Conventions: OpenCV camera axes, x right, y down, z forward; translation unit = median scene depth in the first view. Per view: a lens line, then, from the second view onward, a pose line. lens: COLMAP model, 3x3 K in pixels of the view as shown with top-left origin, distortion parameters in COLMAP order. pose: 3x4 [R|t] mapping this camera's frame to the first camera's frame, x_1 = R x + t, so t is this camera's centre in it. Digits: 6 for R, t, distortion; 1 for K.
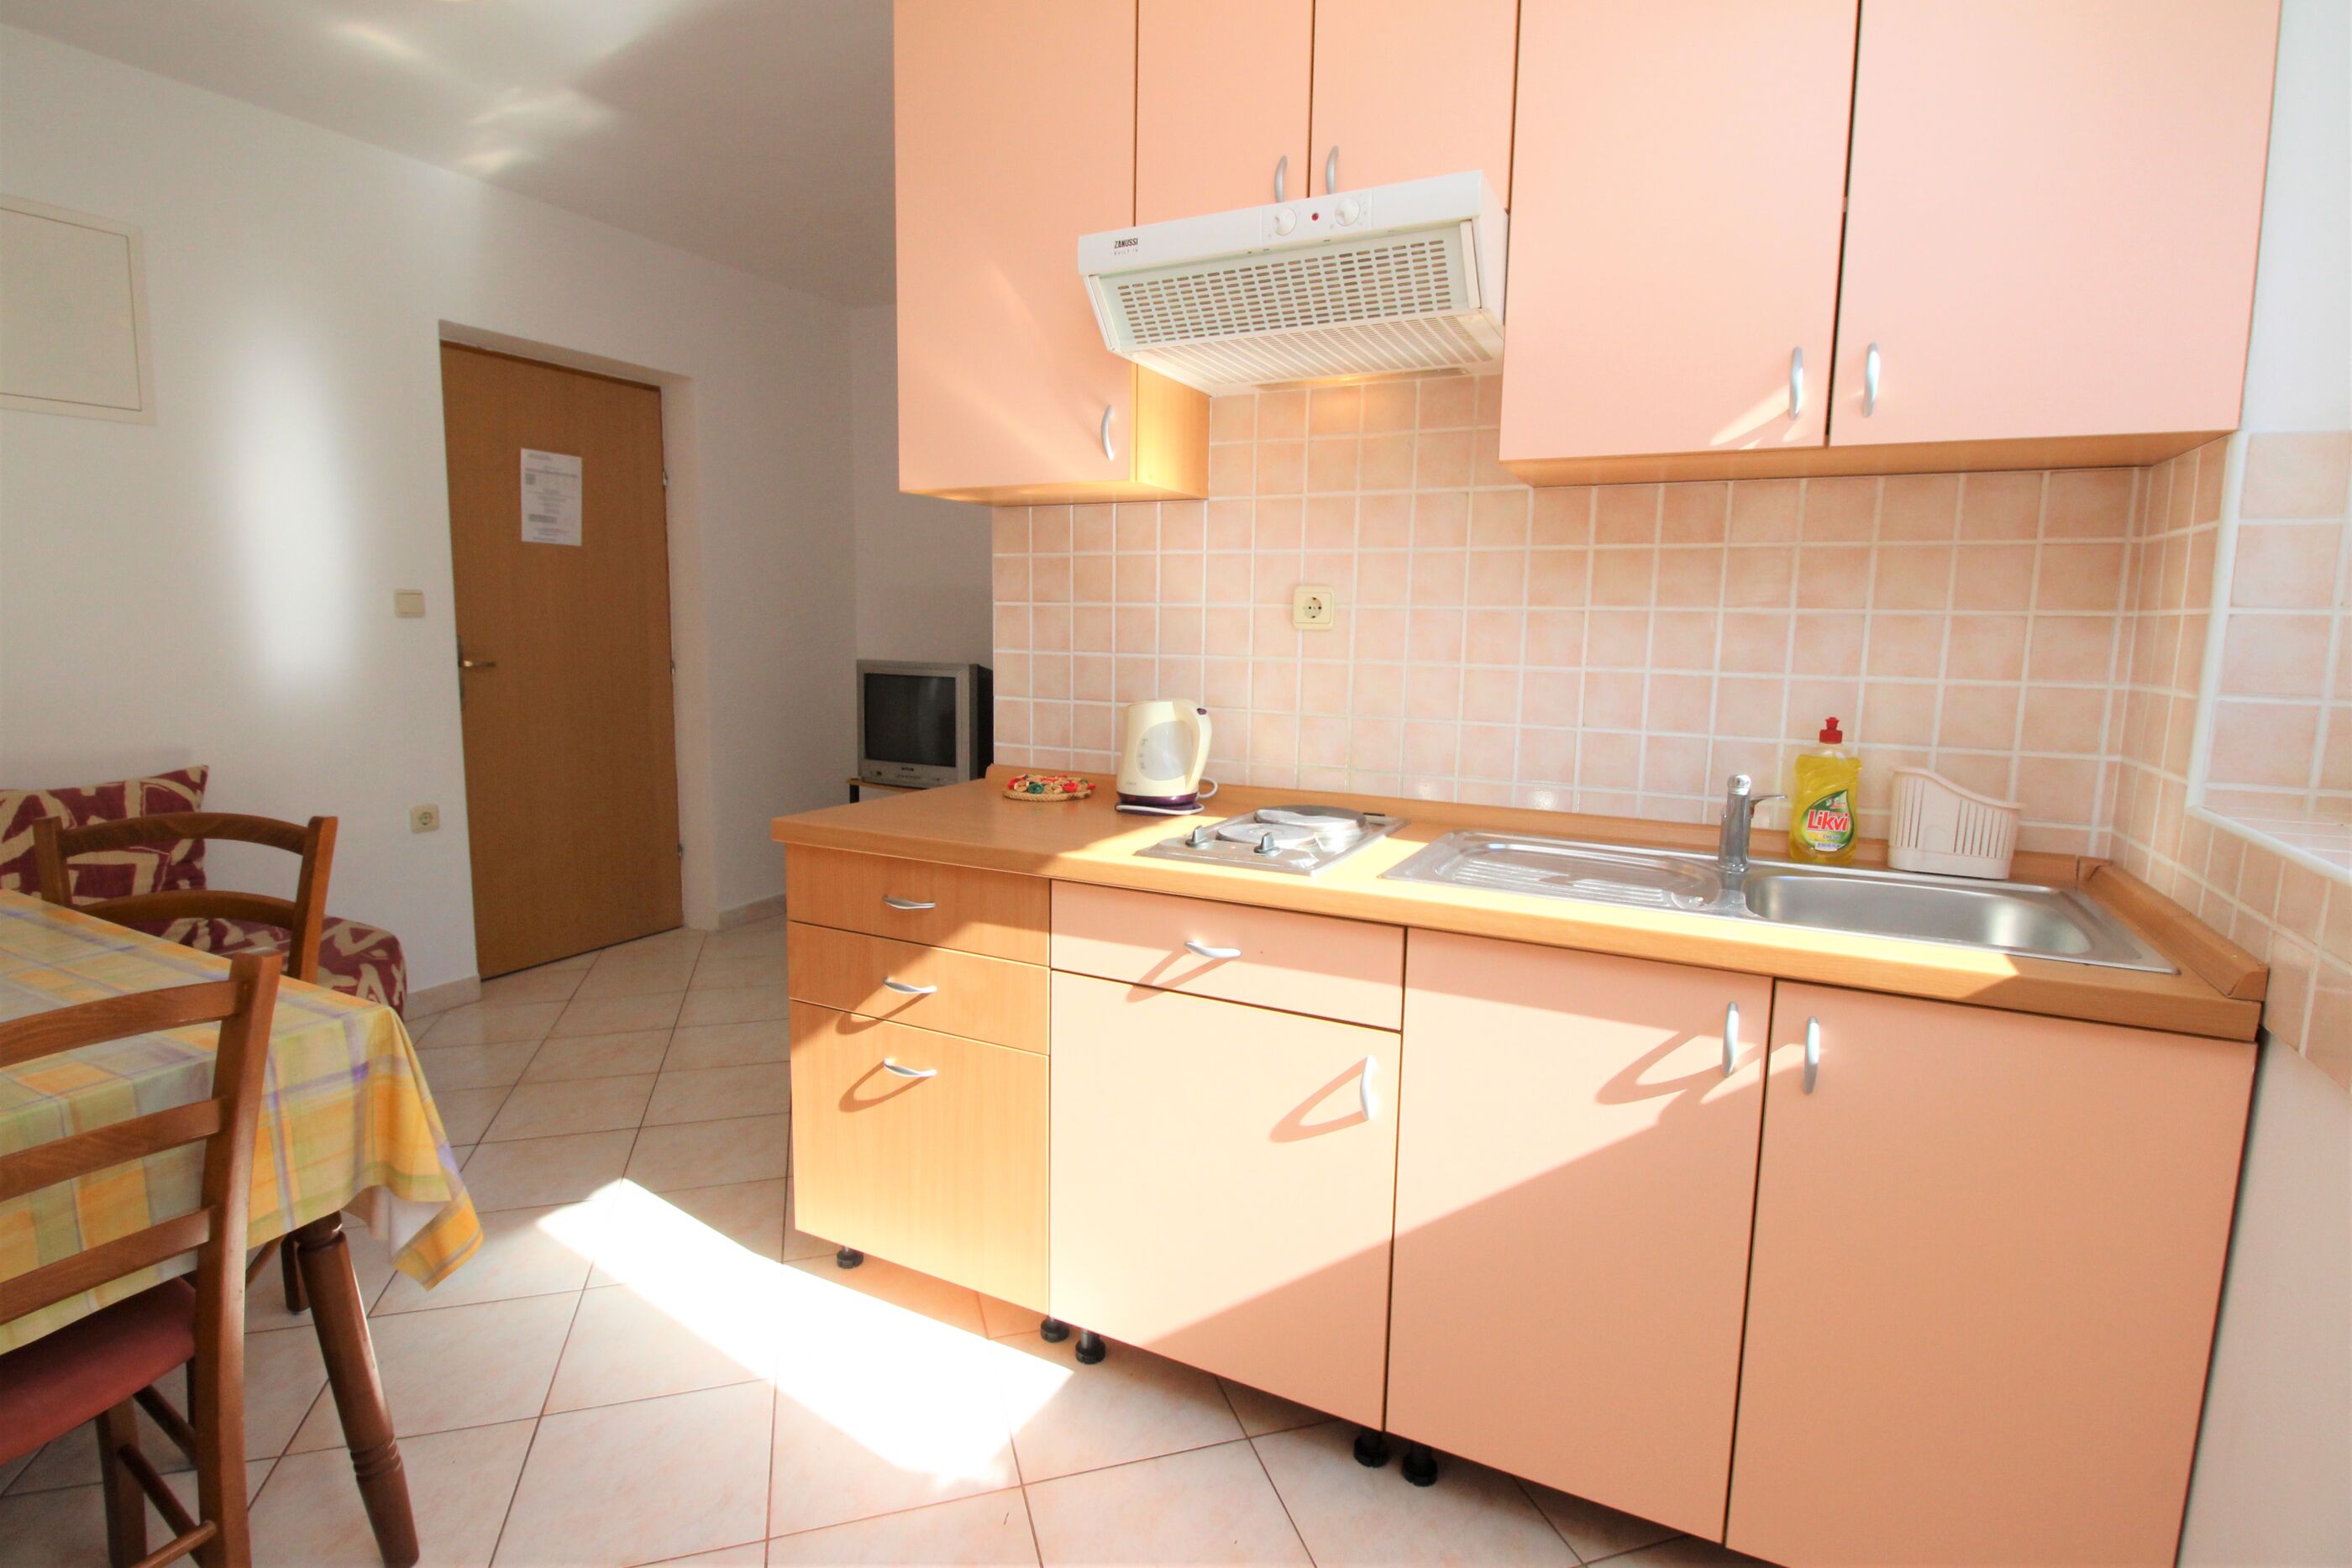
lens RADIAL K [[1139.9, 0, 1181.9], [0, 1139.9, 757.6], [0, 0, 1]] dist [-0.004458, -0.000704]
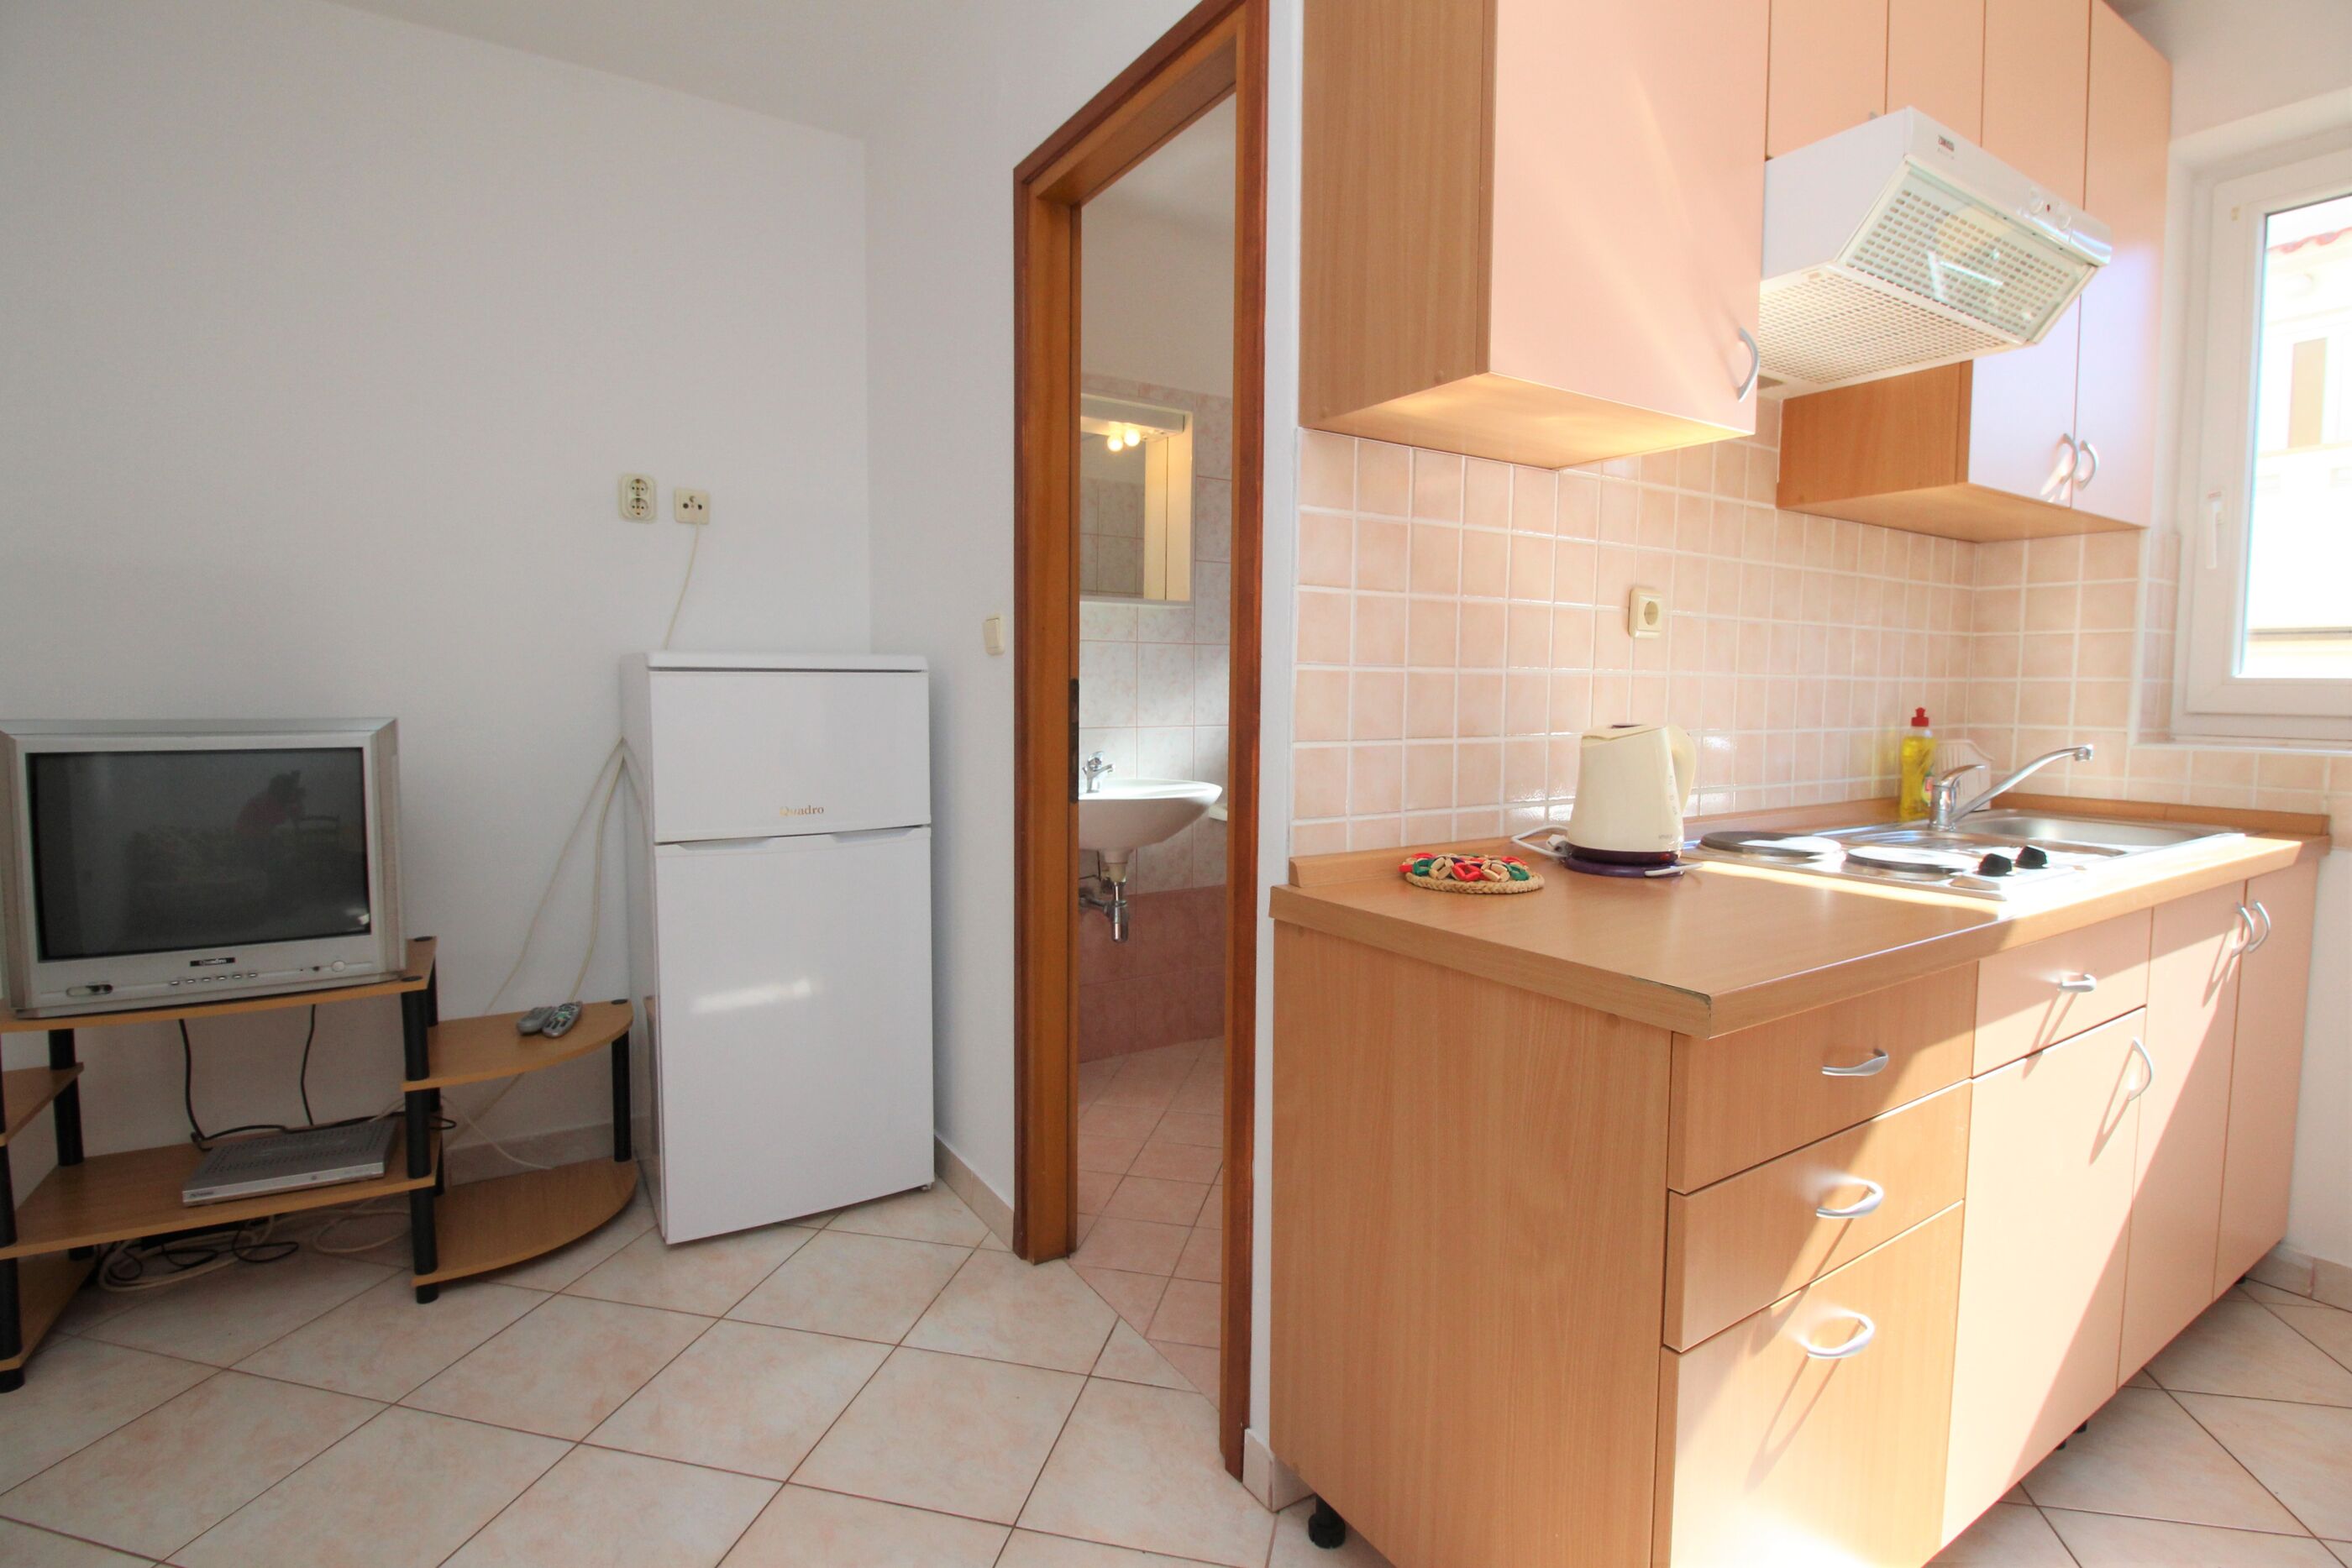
lens RADIAL K [[1139.9, 0, 1181.9], [0, 1139.9, 757.6], [0, 0, 1]] dist [-0.004458, -0.000704]
pose [[0.493579, -0.069079, 0.866953, -0.825430], [0.101929, 0.994565, 0.021216, -0.075555], [-0.863708, 0.077896, 0.497937, 0.875800]]
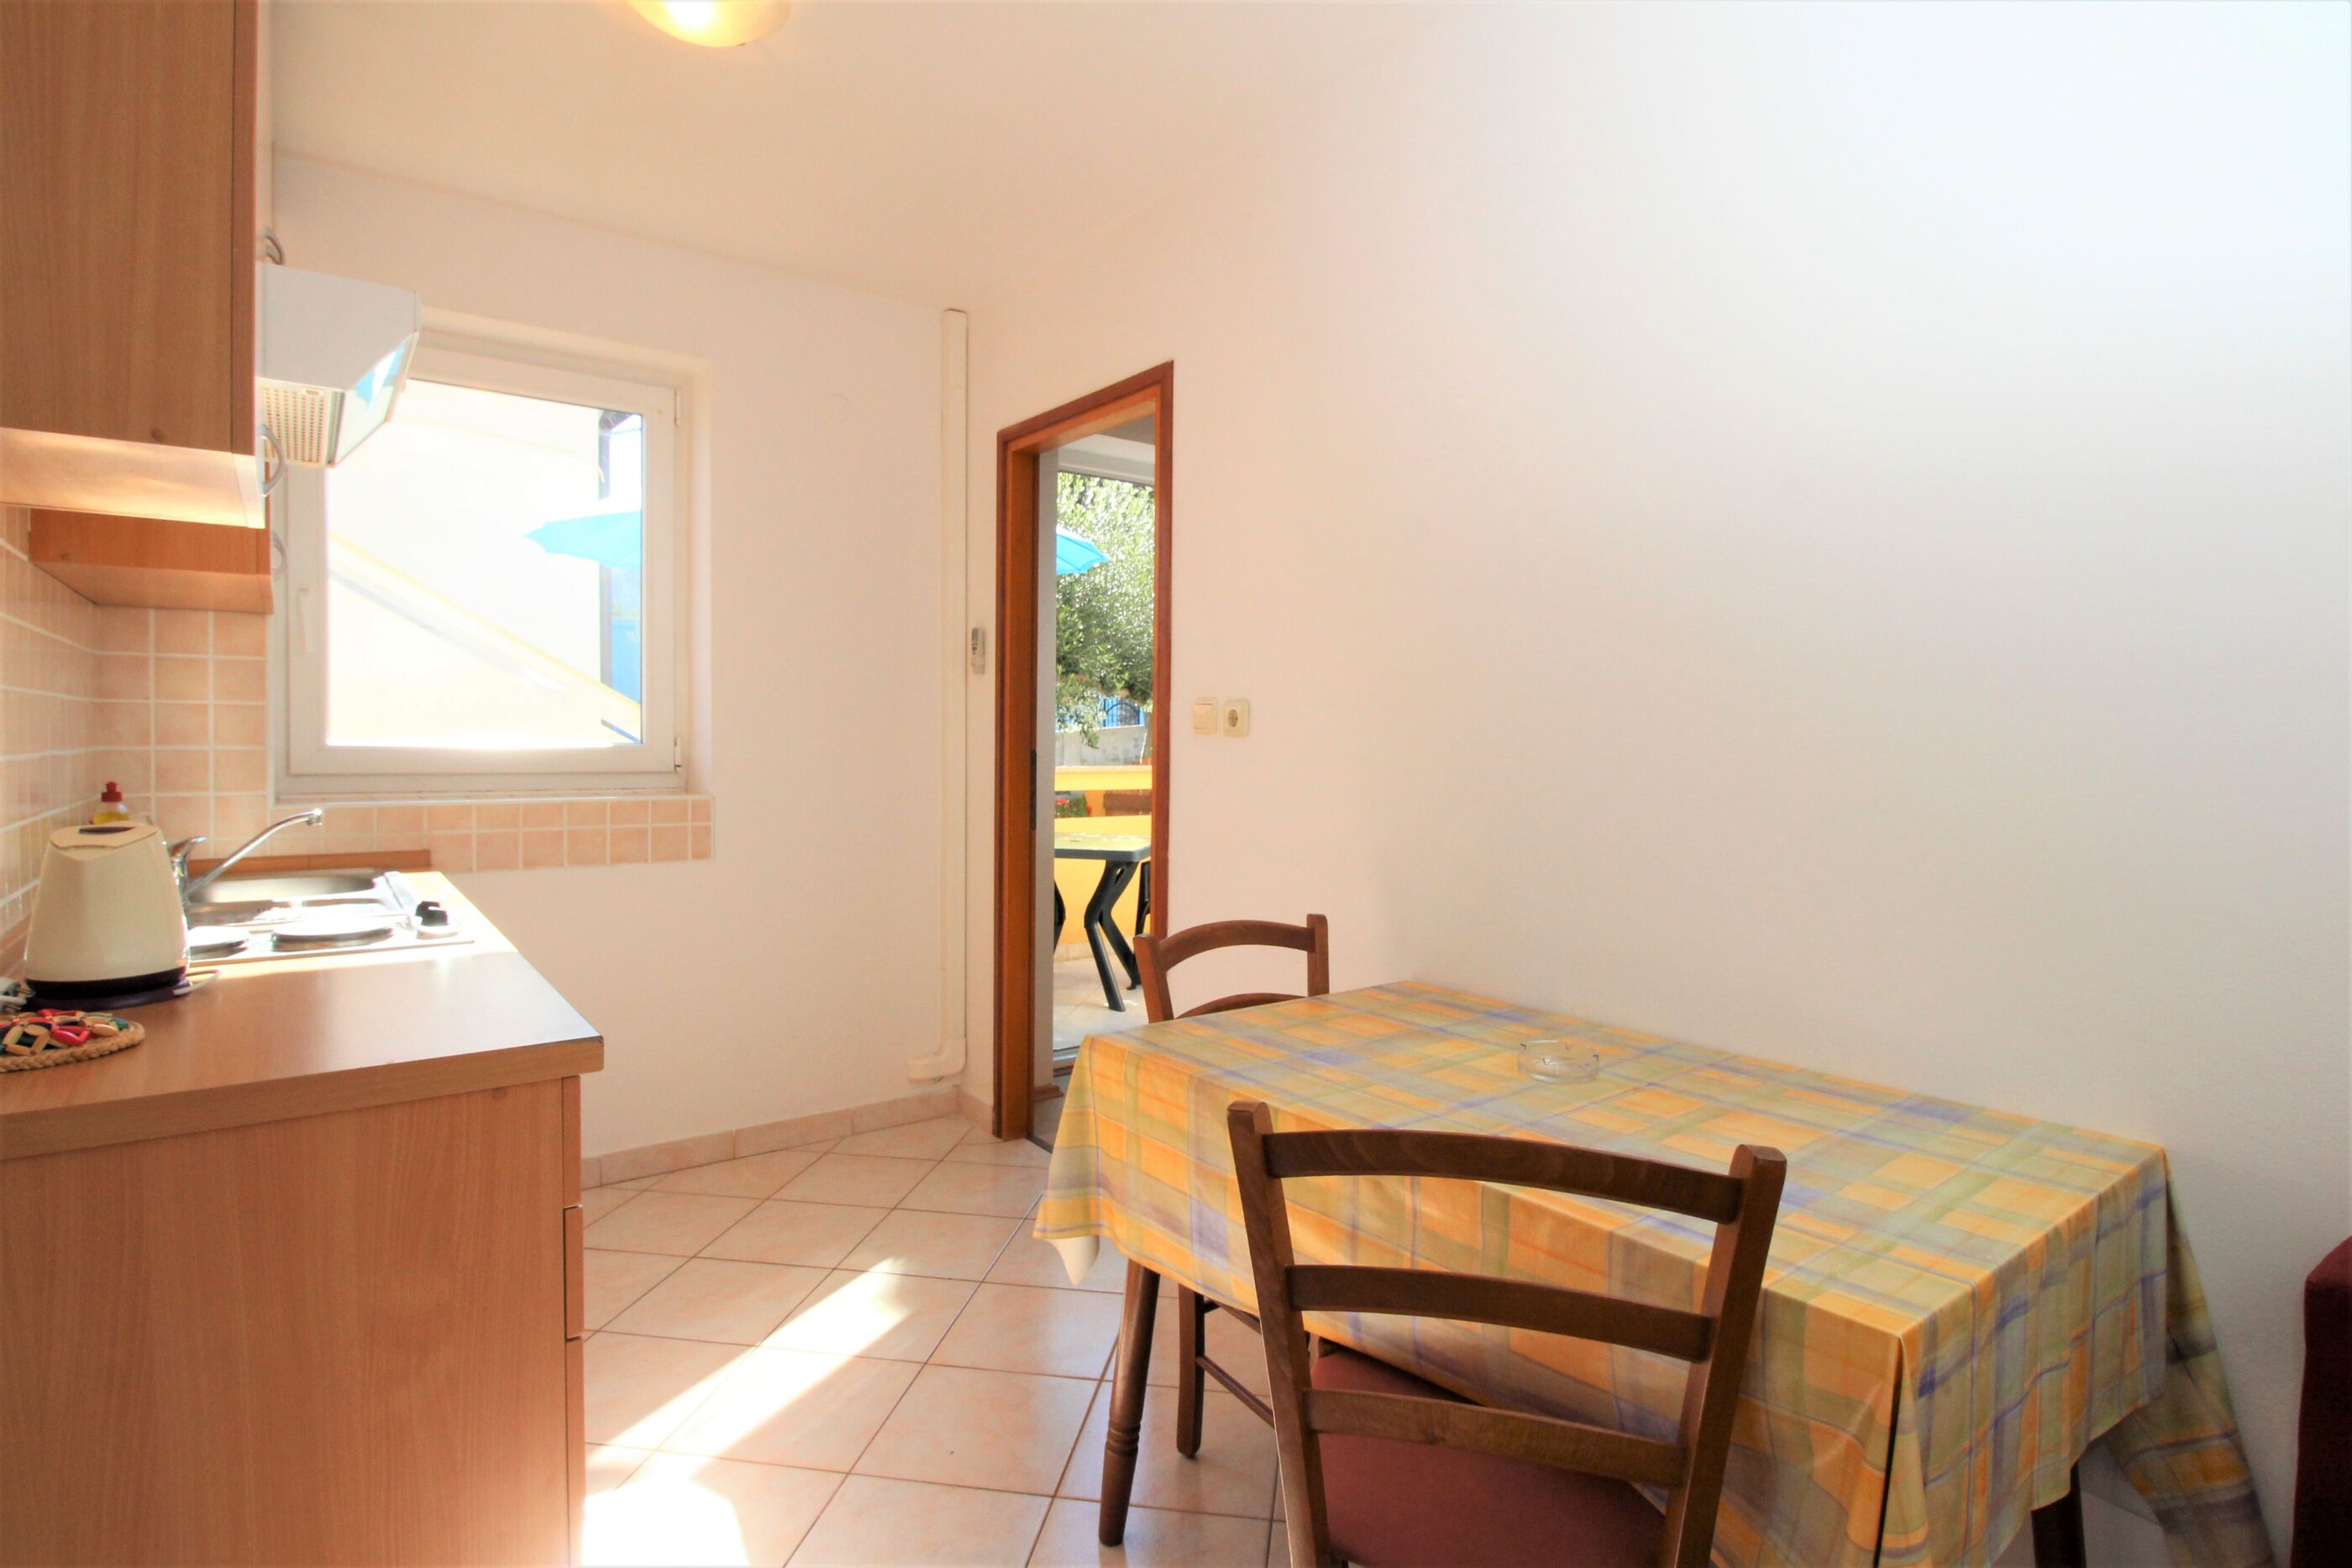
lens RADIAL K [[1139.9, 0, 1181.9], [0, 1139.9, 757.6], [0, 0, 1]] dist [-0.004458, -0.000704]
pose [[-0.889937, -0.032108, 0.454953, -0.854989], [0.028877, 0.991551, 0.126463, -0.150531], [-0.455169, 0.125682, -0.881490, 1.260634]]
